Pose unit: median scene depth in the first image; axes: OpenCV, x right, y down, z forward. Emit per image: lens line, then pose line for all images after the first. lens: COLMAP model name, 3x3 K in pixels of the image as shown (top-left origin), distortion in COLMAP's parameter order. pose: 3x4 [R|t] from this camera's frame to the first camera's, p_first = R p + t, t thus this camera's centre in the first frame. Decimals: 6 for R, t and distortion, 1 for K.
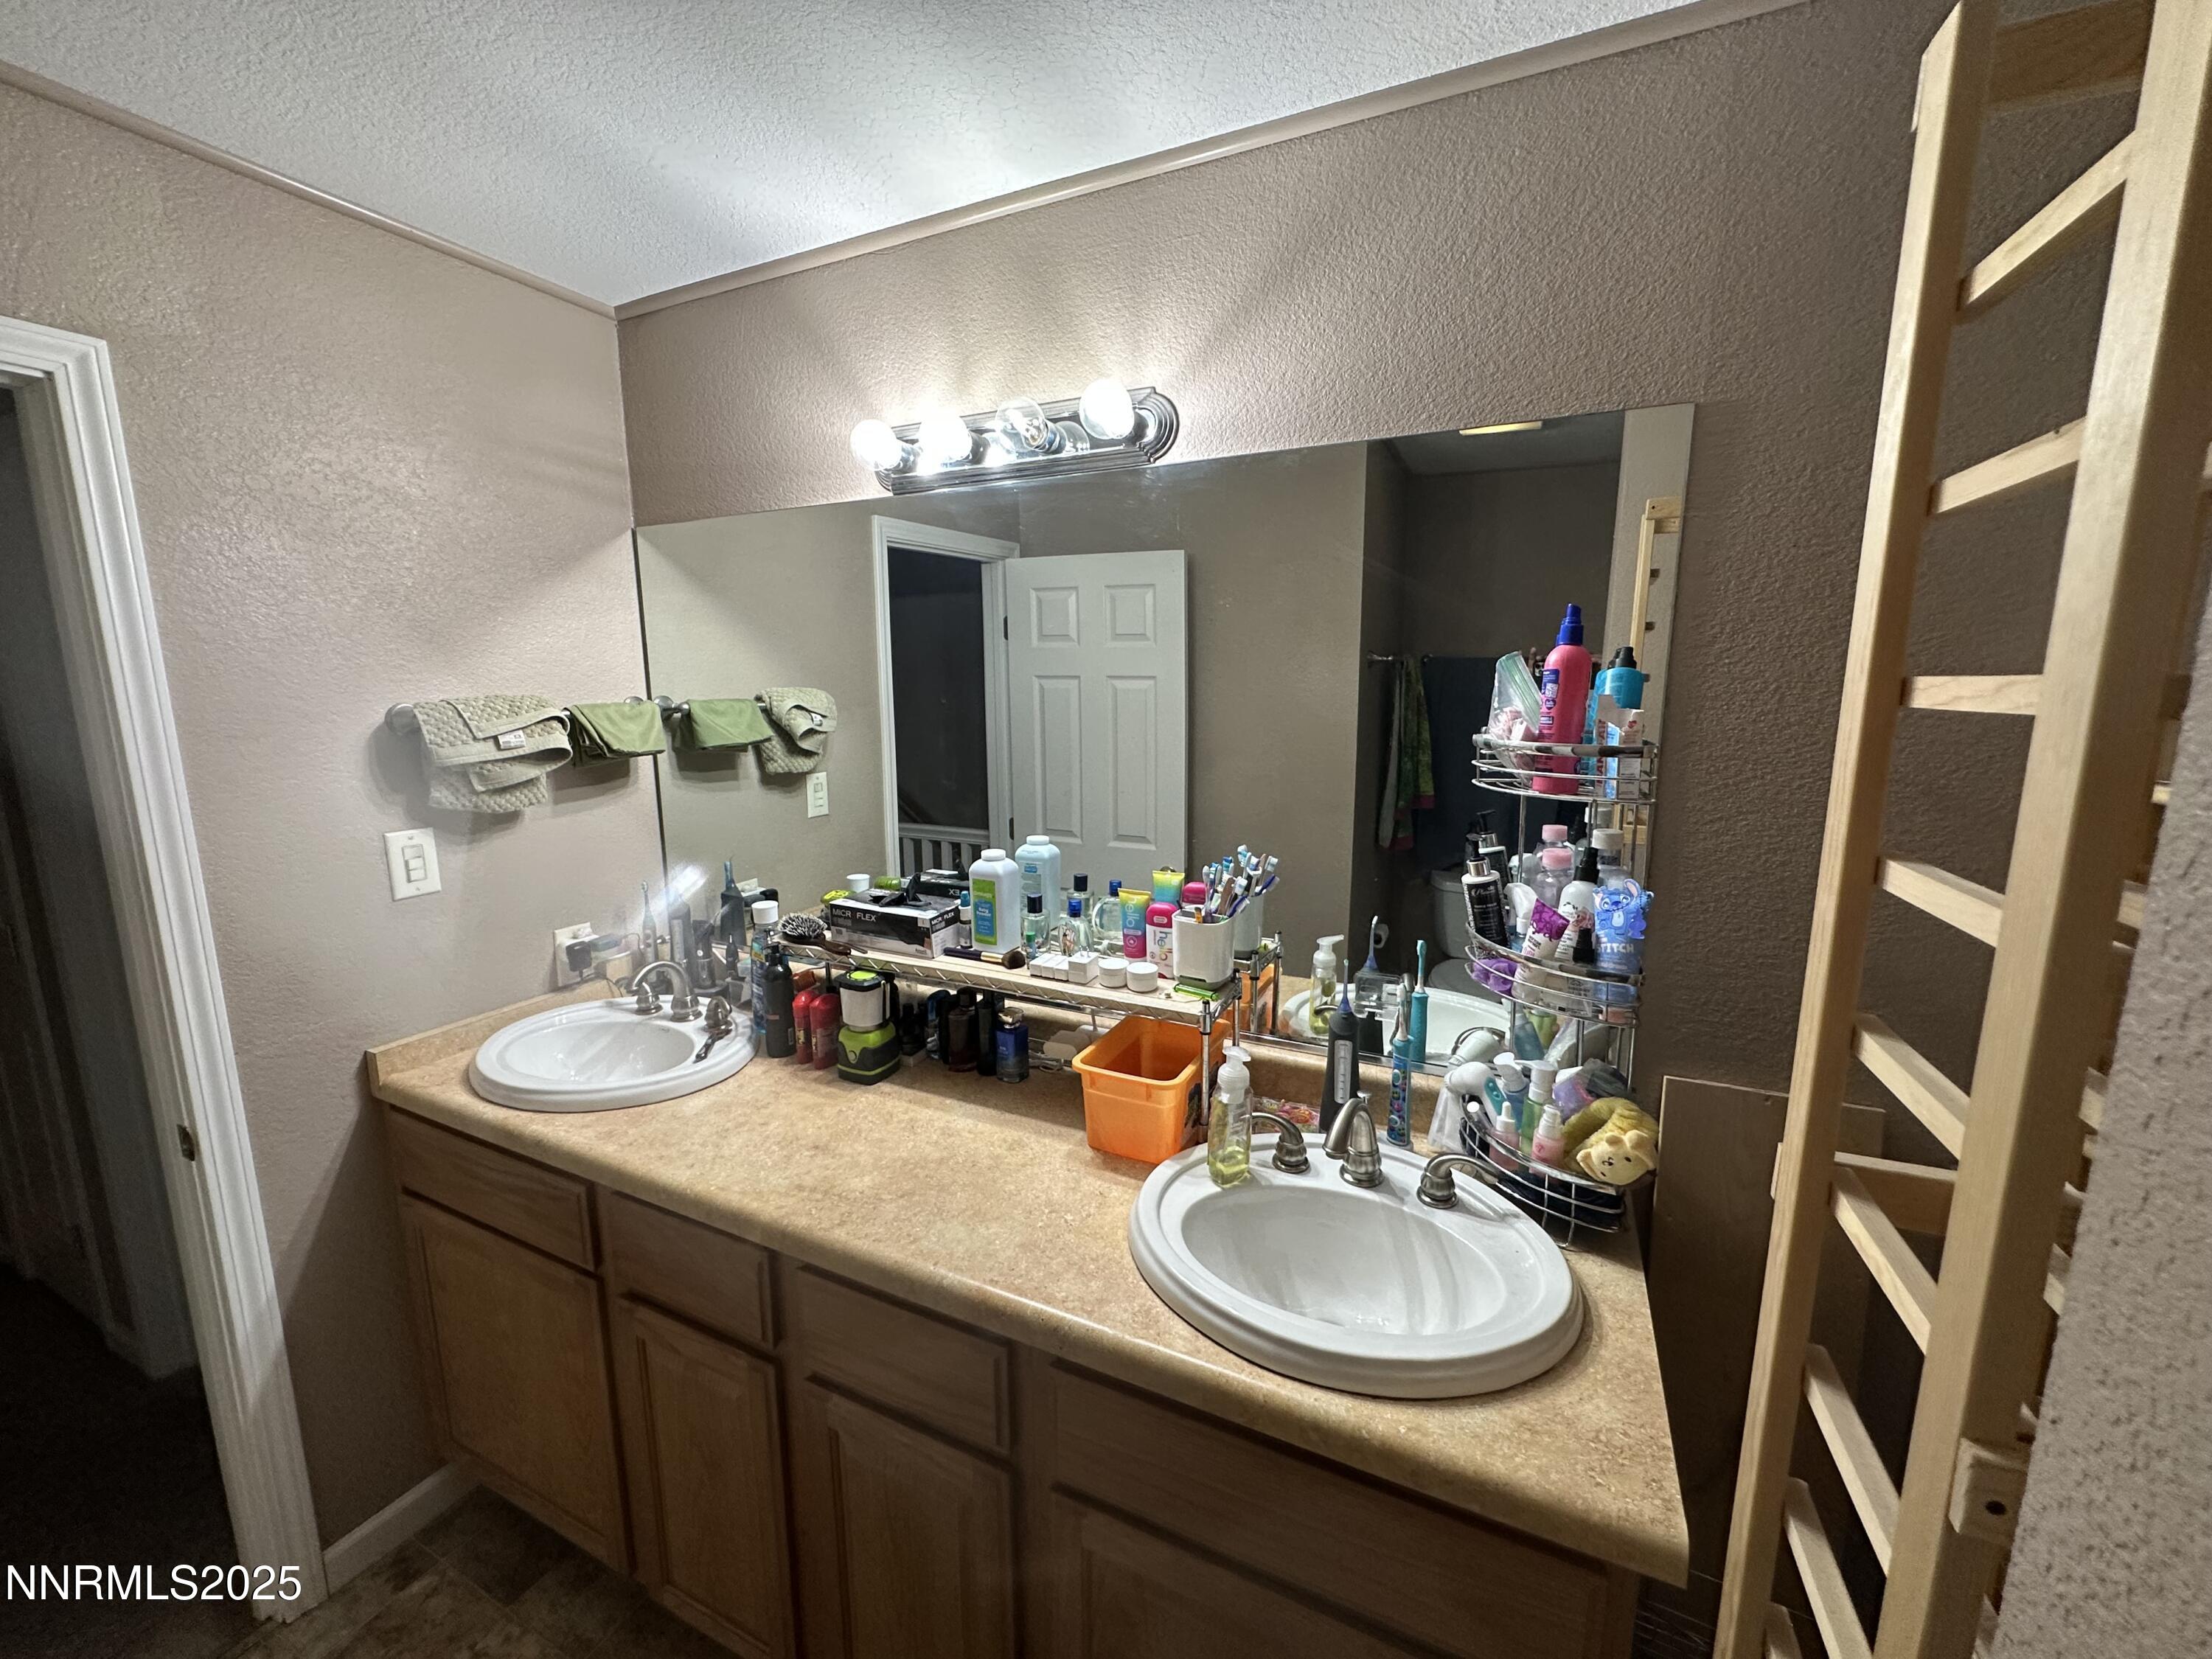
lens RADIAL K [[879.2, 0, 1106.0], [0, 879.2, 829.5], [0, 0, 1]] dist [-0.004423, 0.001227]
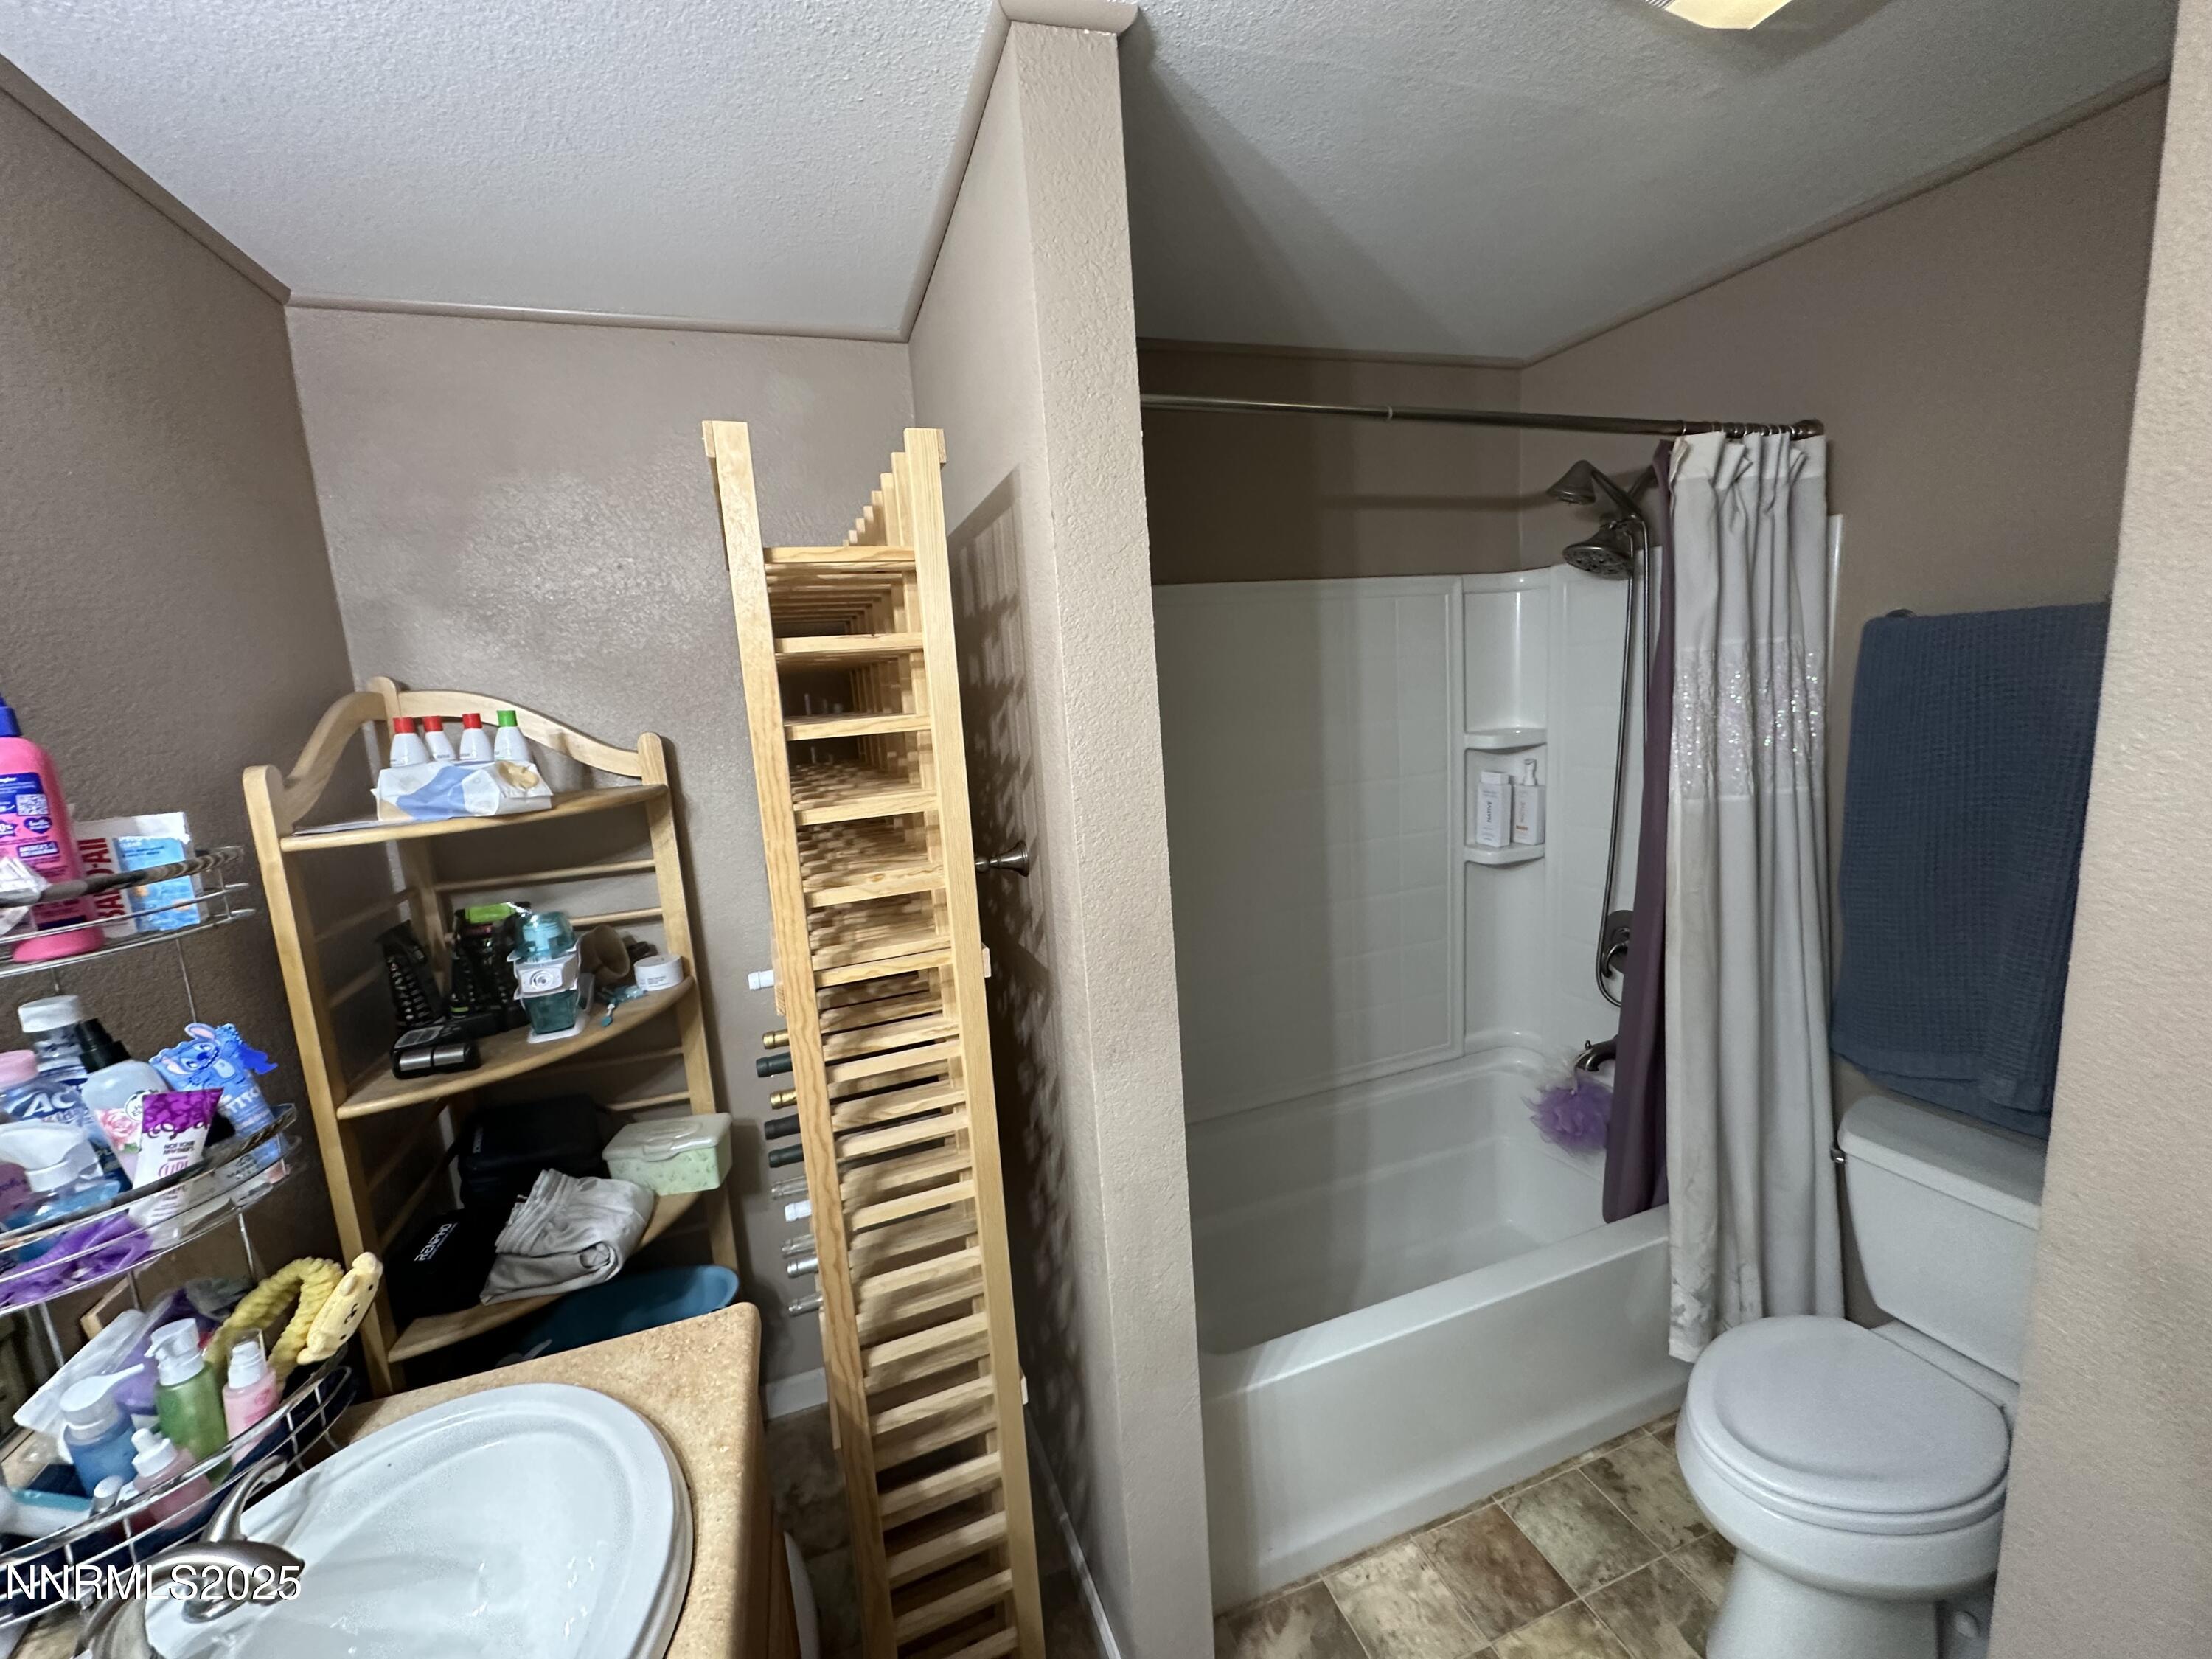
lens RADIAL K [[887.9, 0, 1106.0], [0, 887.9, 829.5], [0, 0, 1]] dist [0.000064, 0.000276]
pose [[-0.705367, -0.065531, 0.705806, -0.388372], [0.182490, 0.945366, 0.270150, -0.126414], [-0.684948, 0.319358, -0.654871, 0.649237]]
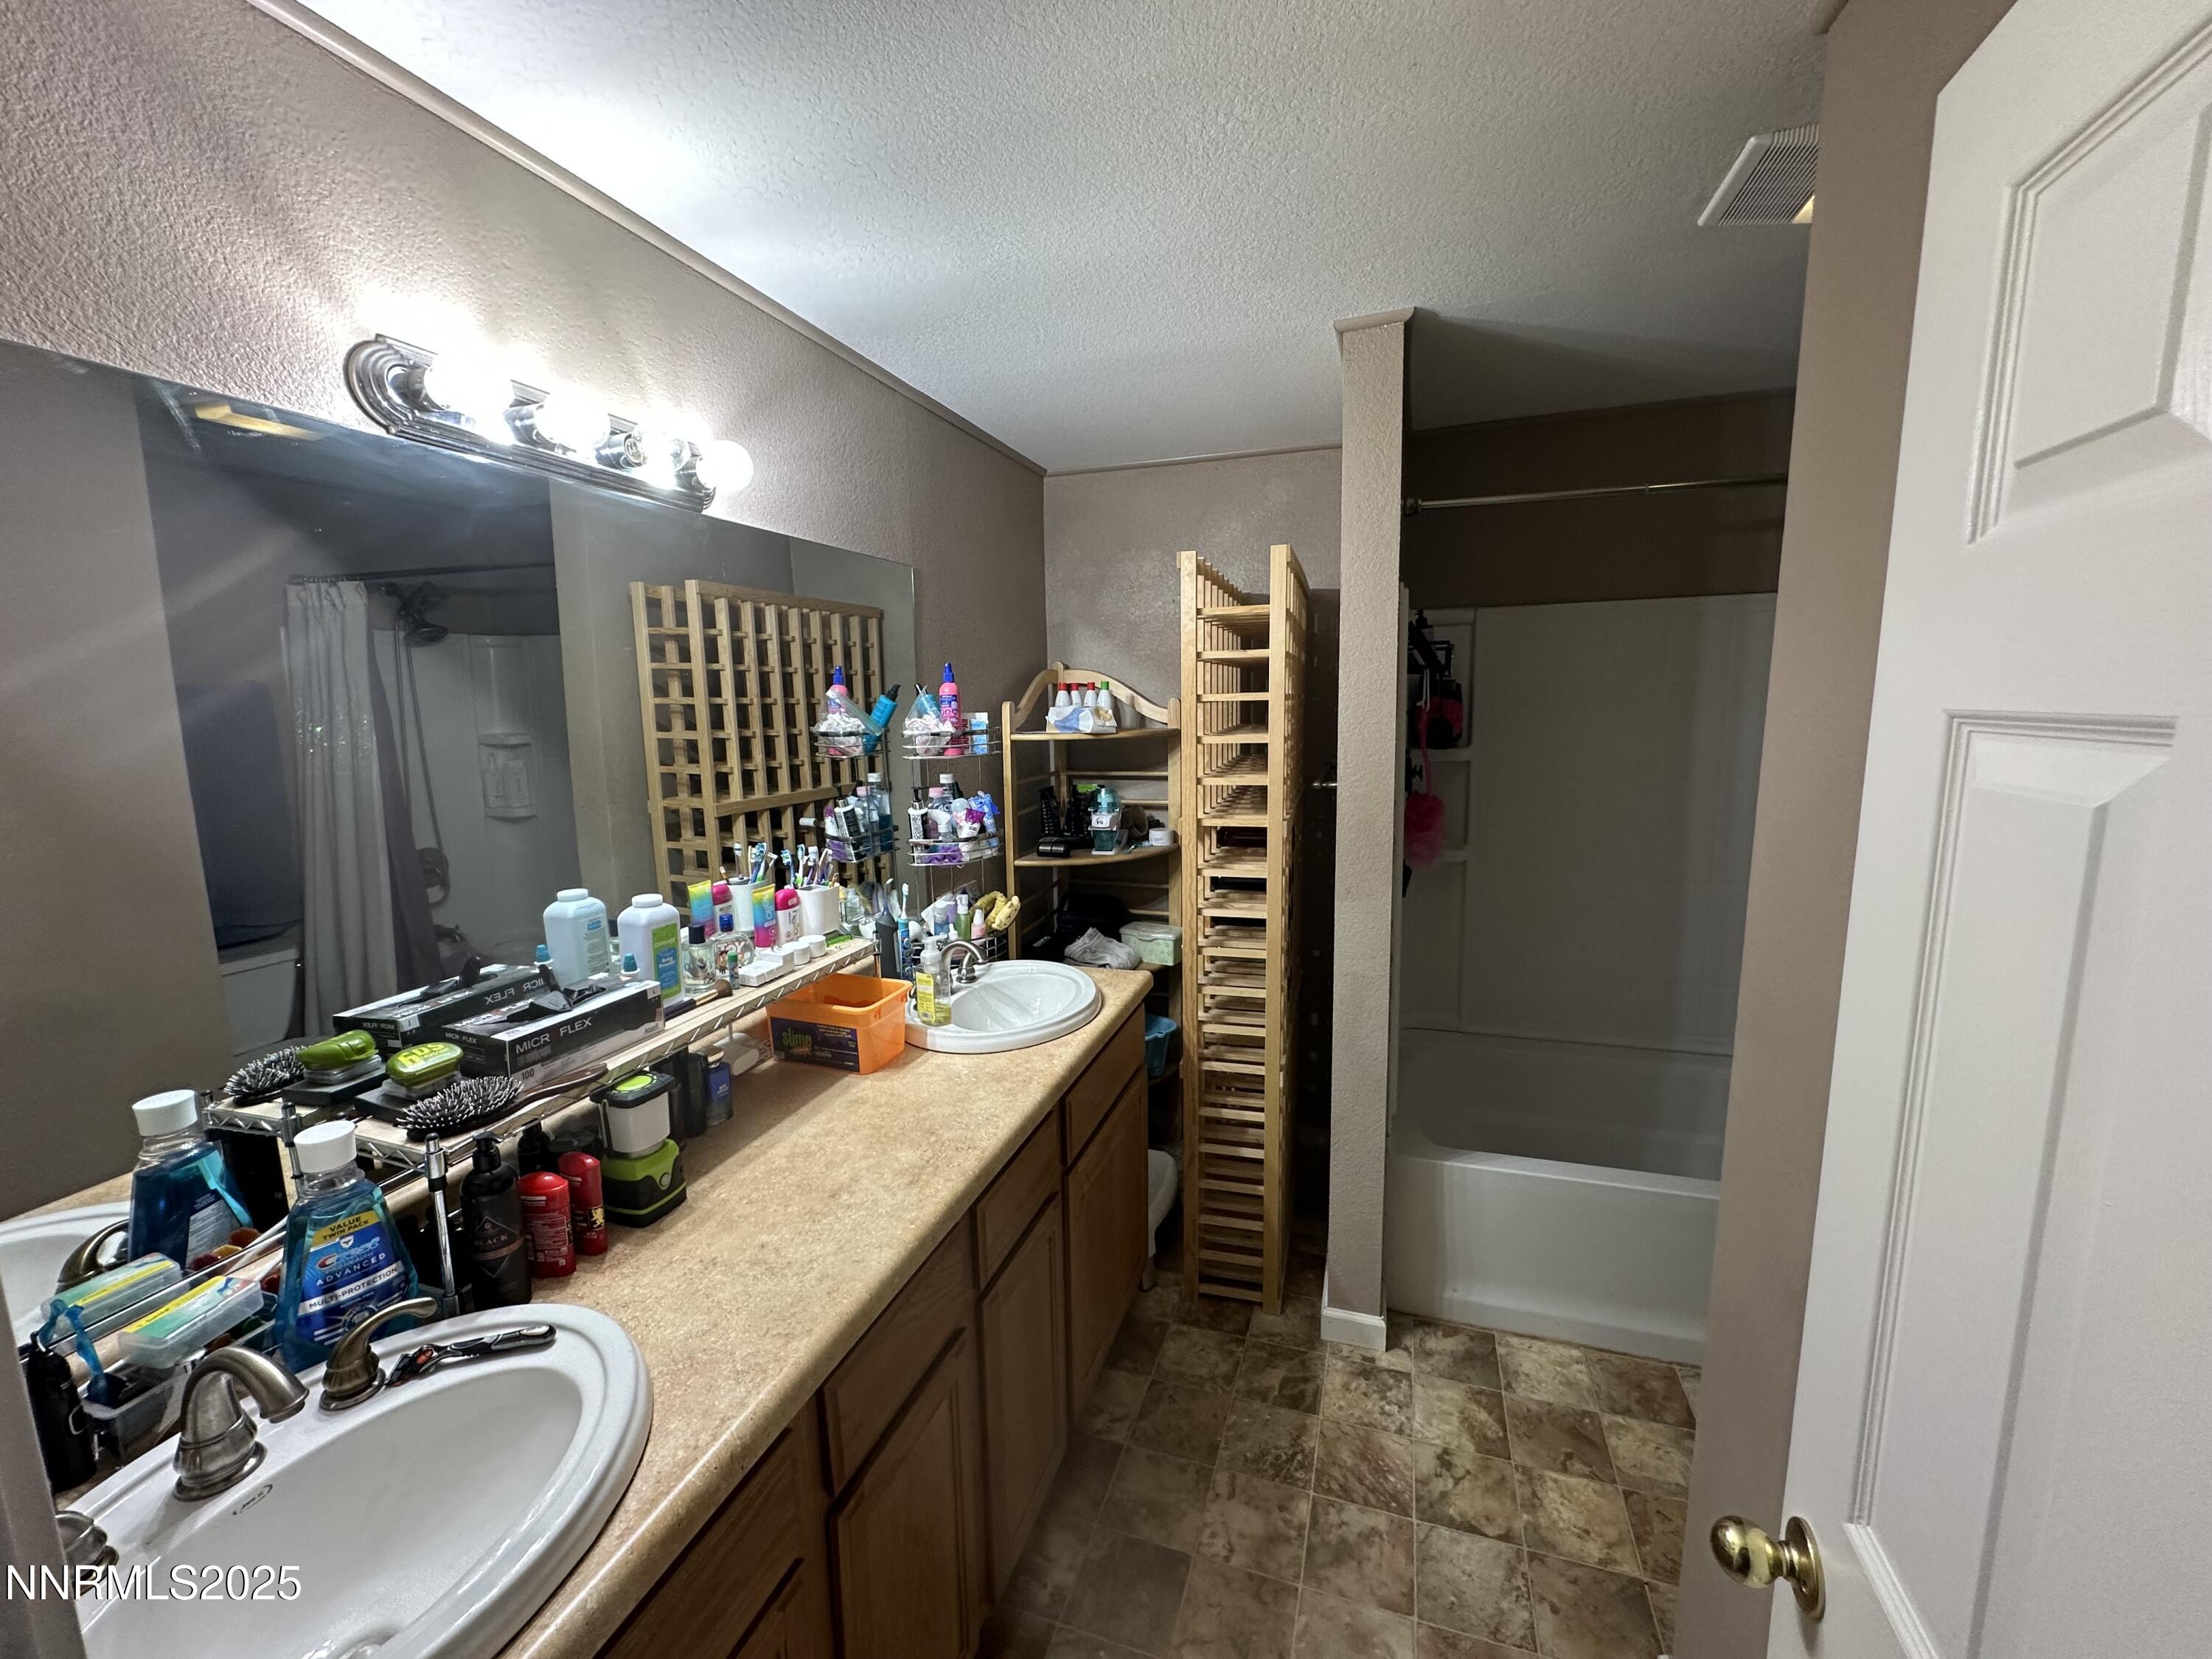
lens RADIAL K [[879.2, 0, 1106.0], [0, 879.2, 829.5], [0, 0, 1]] dist [-0.004423, 0.001227]
pose [[-0.135051, -0.145273, 0.980131, -1.141025], [0.181937, 0.968739, 0.168654, -0.115519], [-0.973992, 0.201099, -0.104399, 0.676231]]
